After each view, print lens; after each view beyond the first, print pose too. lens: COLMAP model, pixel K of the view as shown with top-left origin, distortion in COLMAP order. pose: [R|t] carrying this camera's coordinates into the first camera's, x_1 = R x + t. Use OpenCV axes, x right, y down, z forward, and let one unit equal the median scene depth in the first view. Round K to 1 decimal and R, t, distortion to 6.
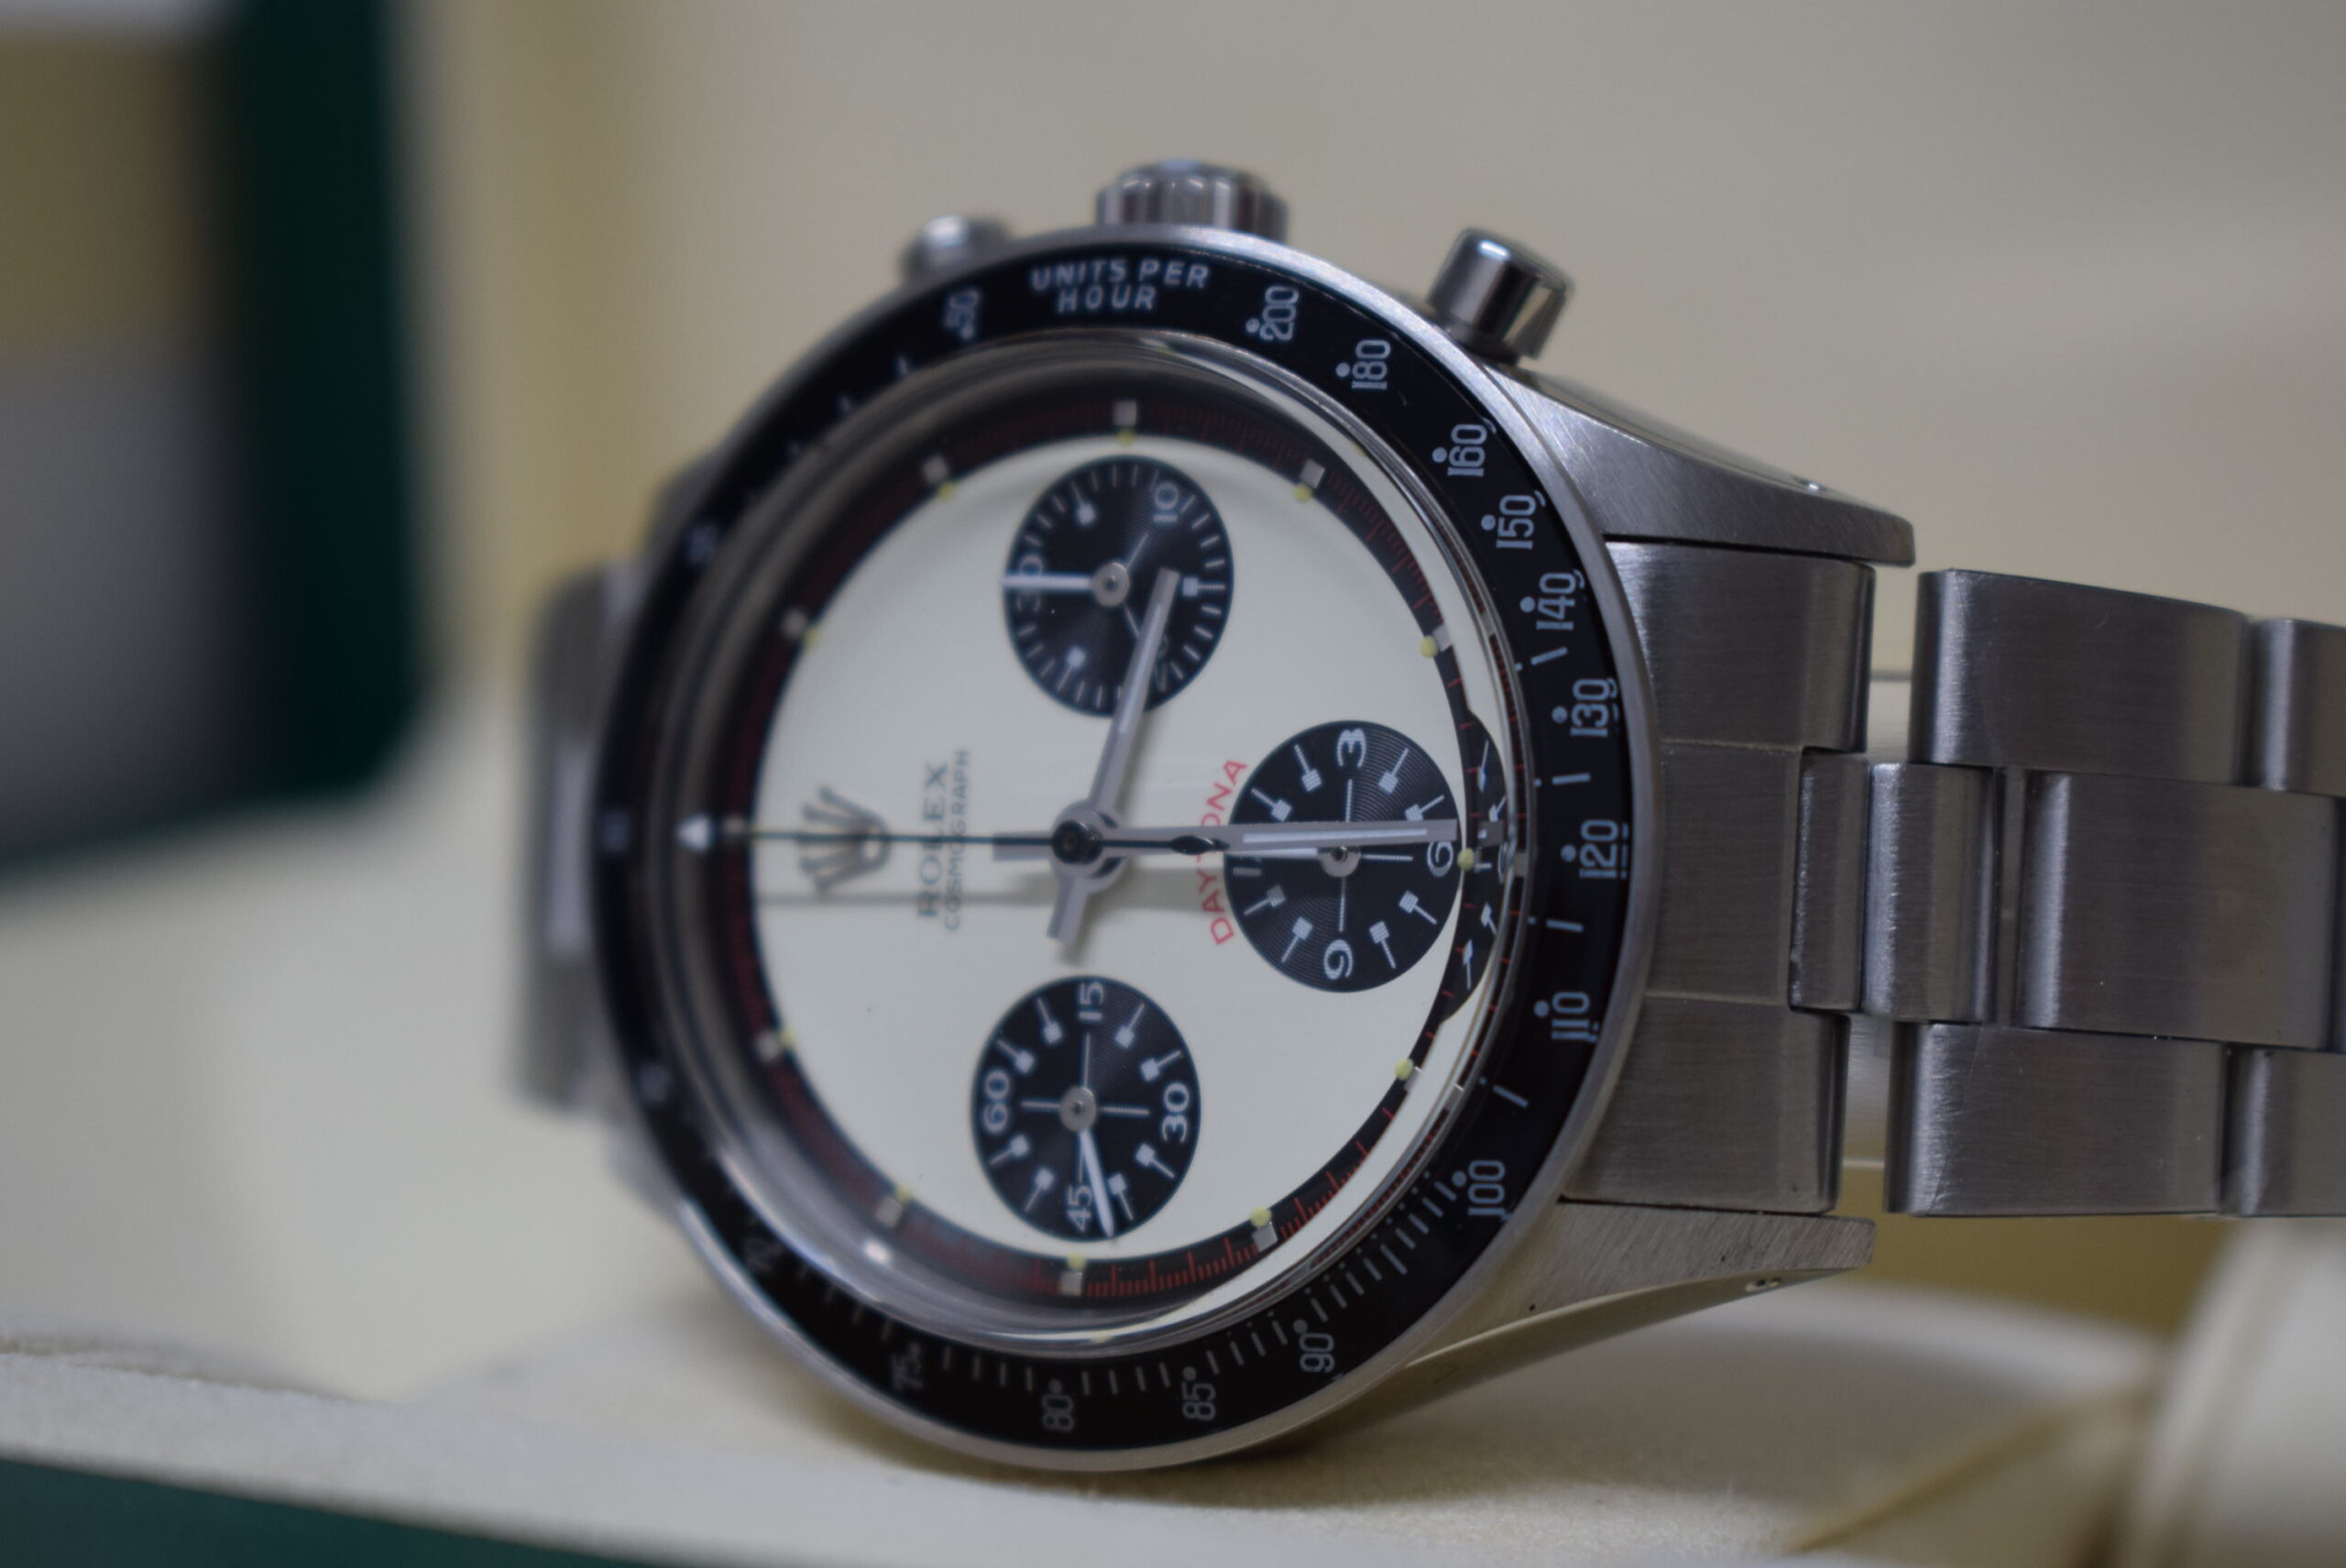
lens RADIAL K [[5363.1, 0, 1173.0], [0, 5363.1, 784.0], [0, 0, 1]] dist [0.016197, 0.359632]
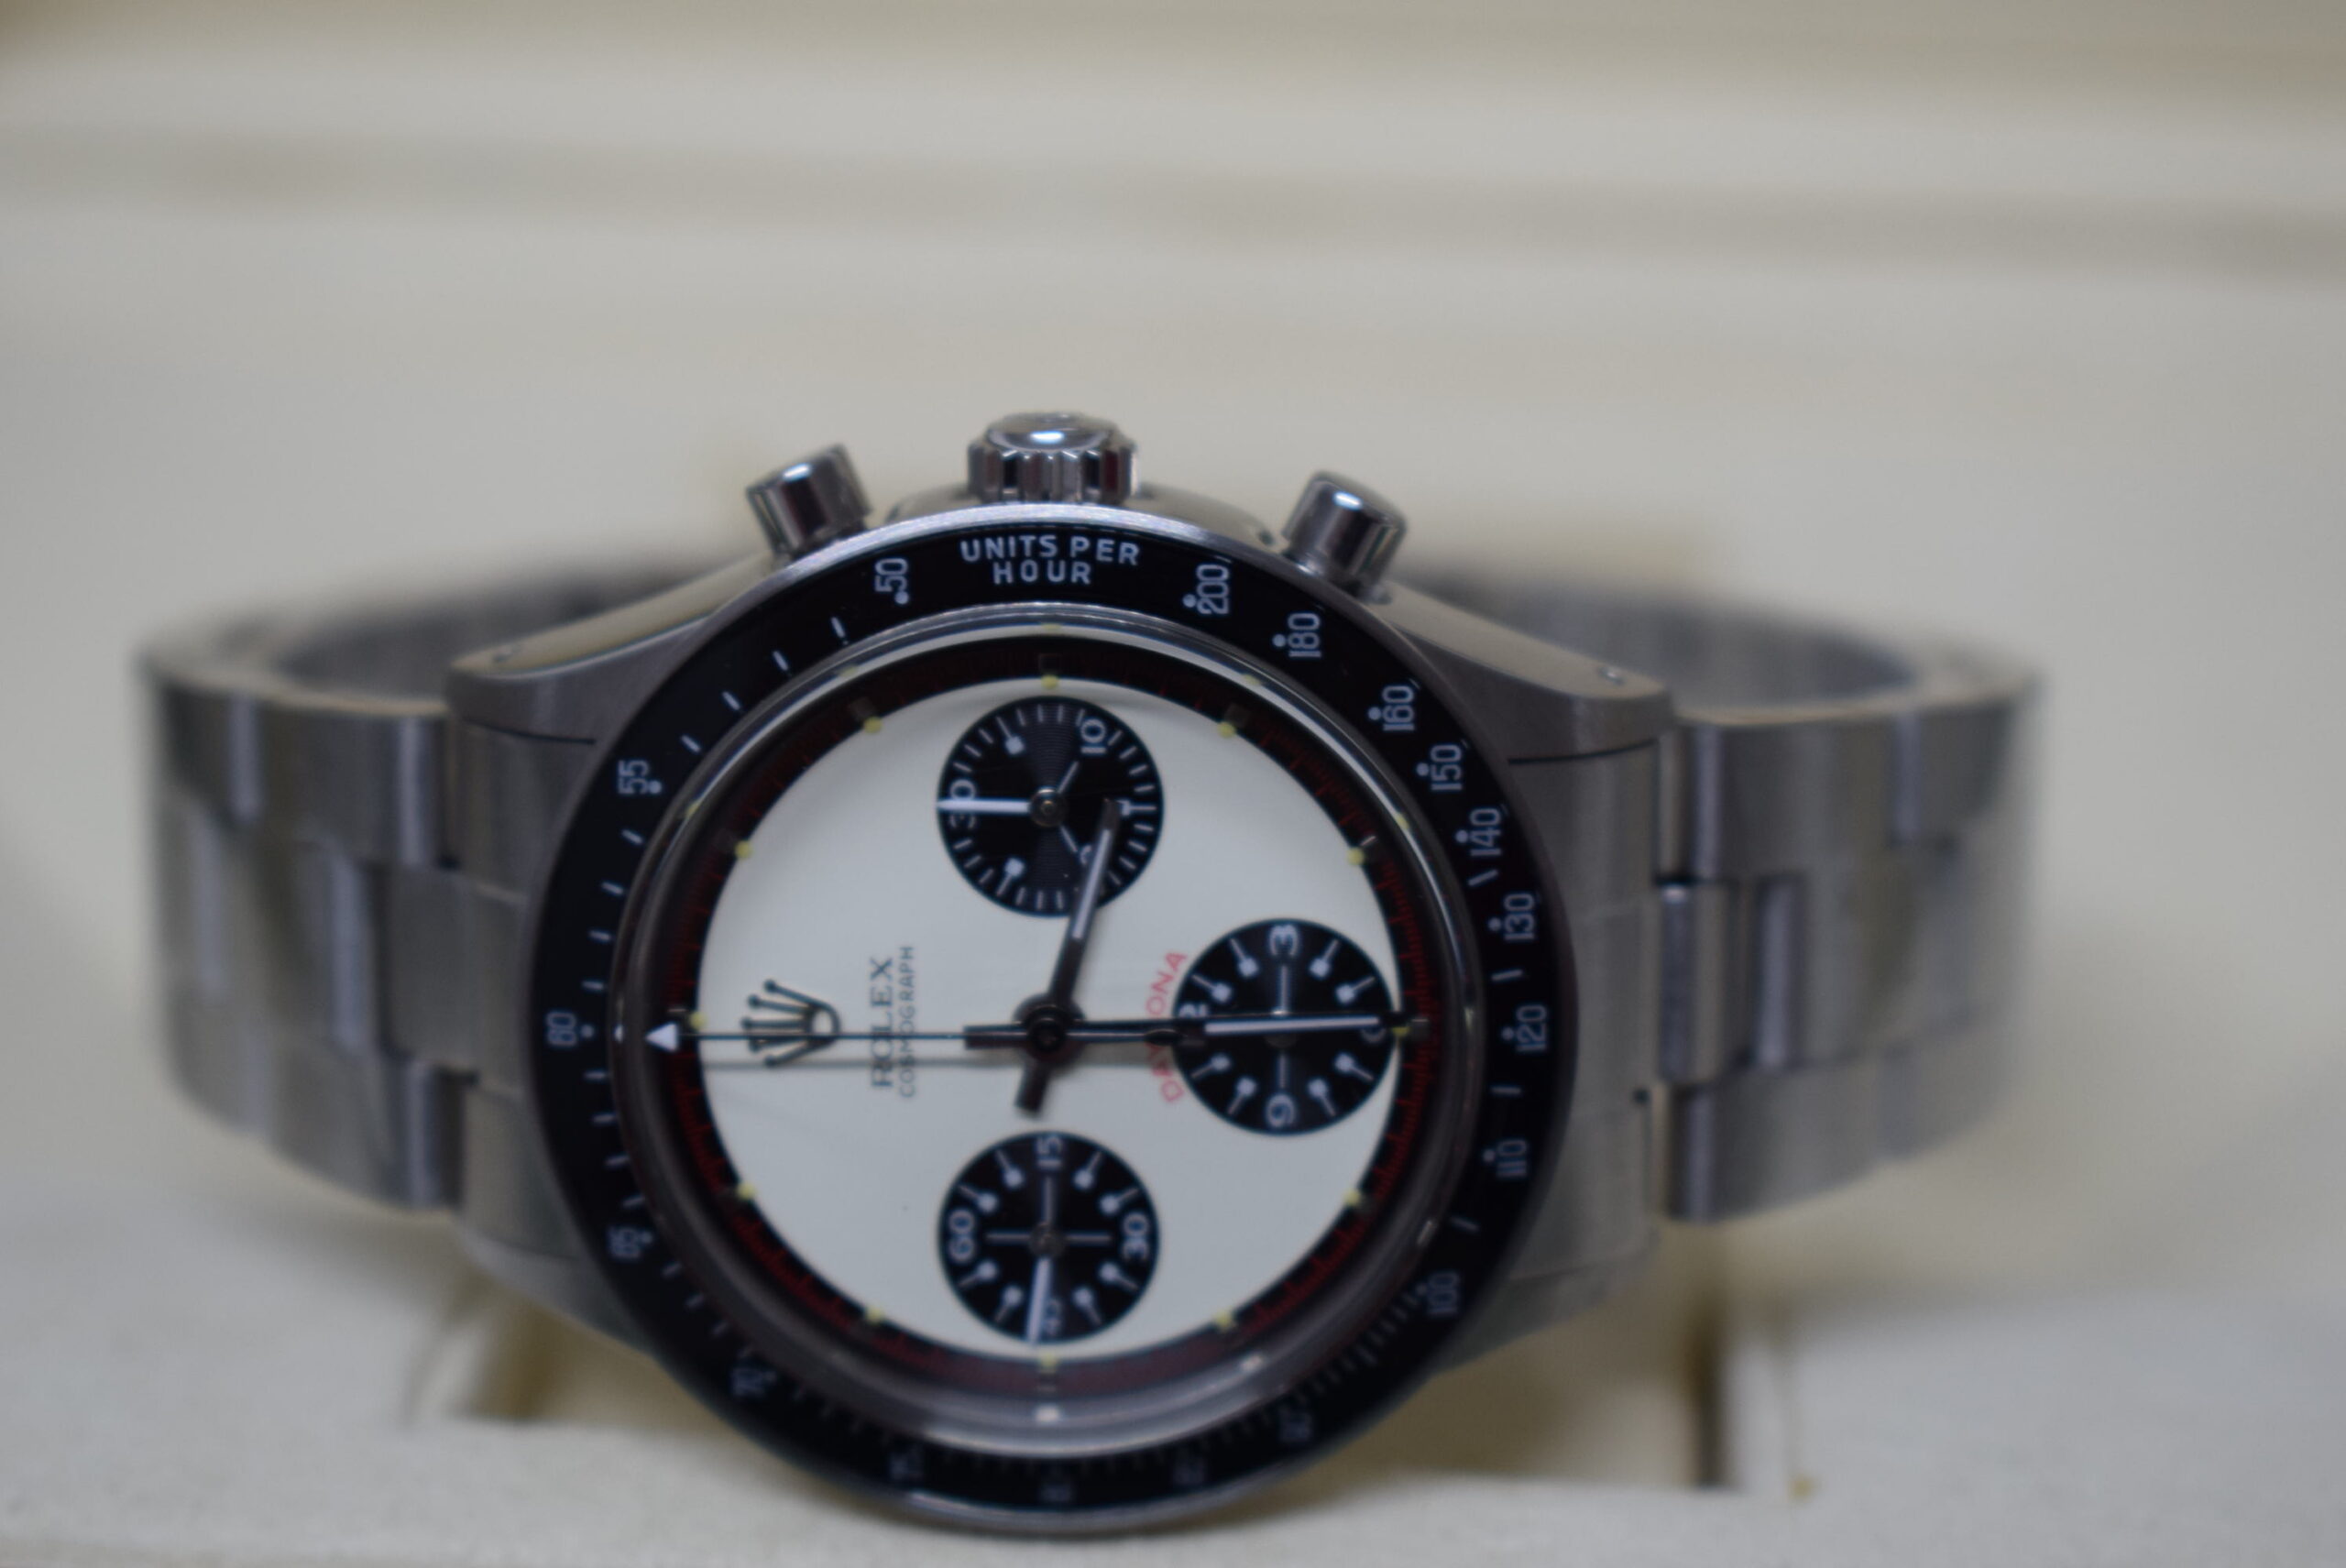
lens RADIAL K [[5178.6, 0, 1173.0], [0, 5178.6, 784.0], [0, 0, 1]] dist [0.104504, -0.594644]
pose [[0.879116, -0.154118, 0.451002, -0.503445], [0.018243, 0.956462, 0.291285, -0.376299], [-0.476259, -0.247845, 0.843653, 0.042558]]
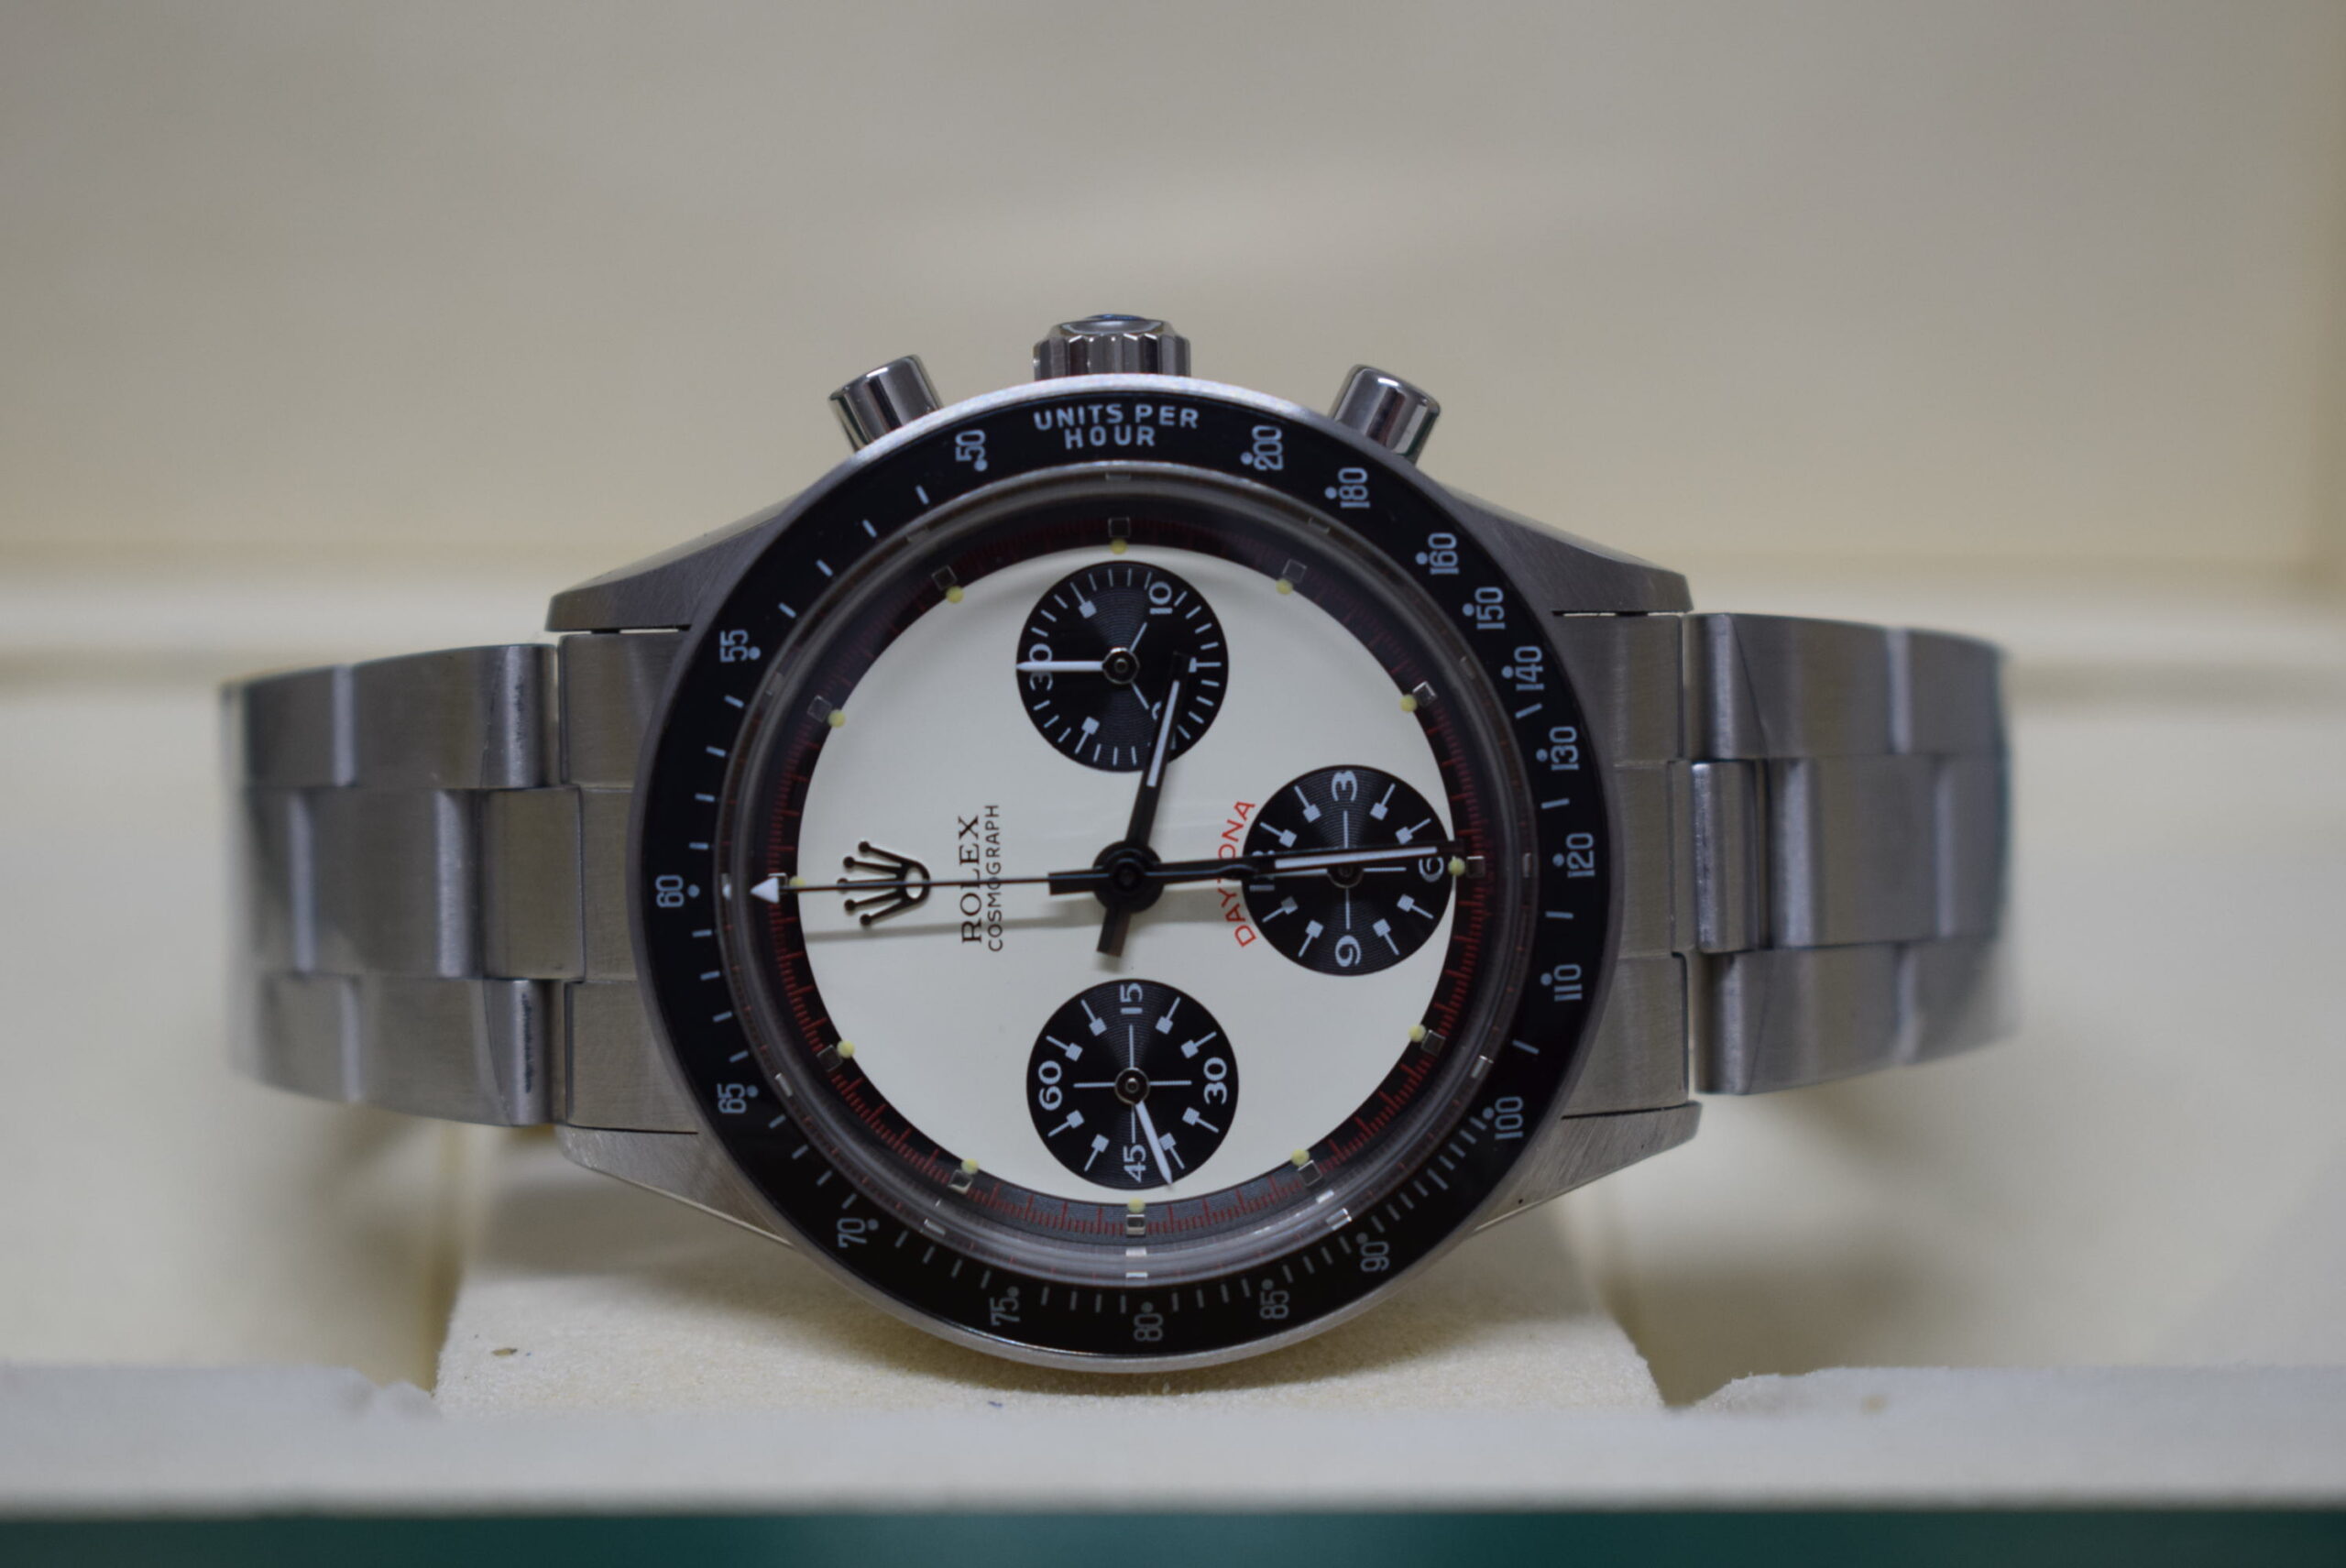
lens RADIAL K [[5178.6, 0, 1173.0], [0, 5178.6, 784.0], [0, 0, 1]] dist [0.104504, -0.594644]
pose [[0.861255, -0.091386, 0.499888, -0.618311], [0.048522, 0.993991, 0.098116, -0.130100], [-0.505851, -0.060247, 0.860515, -0.045046]]
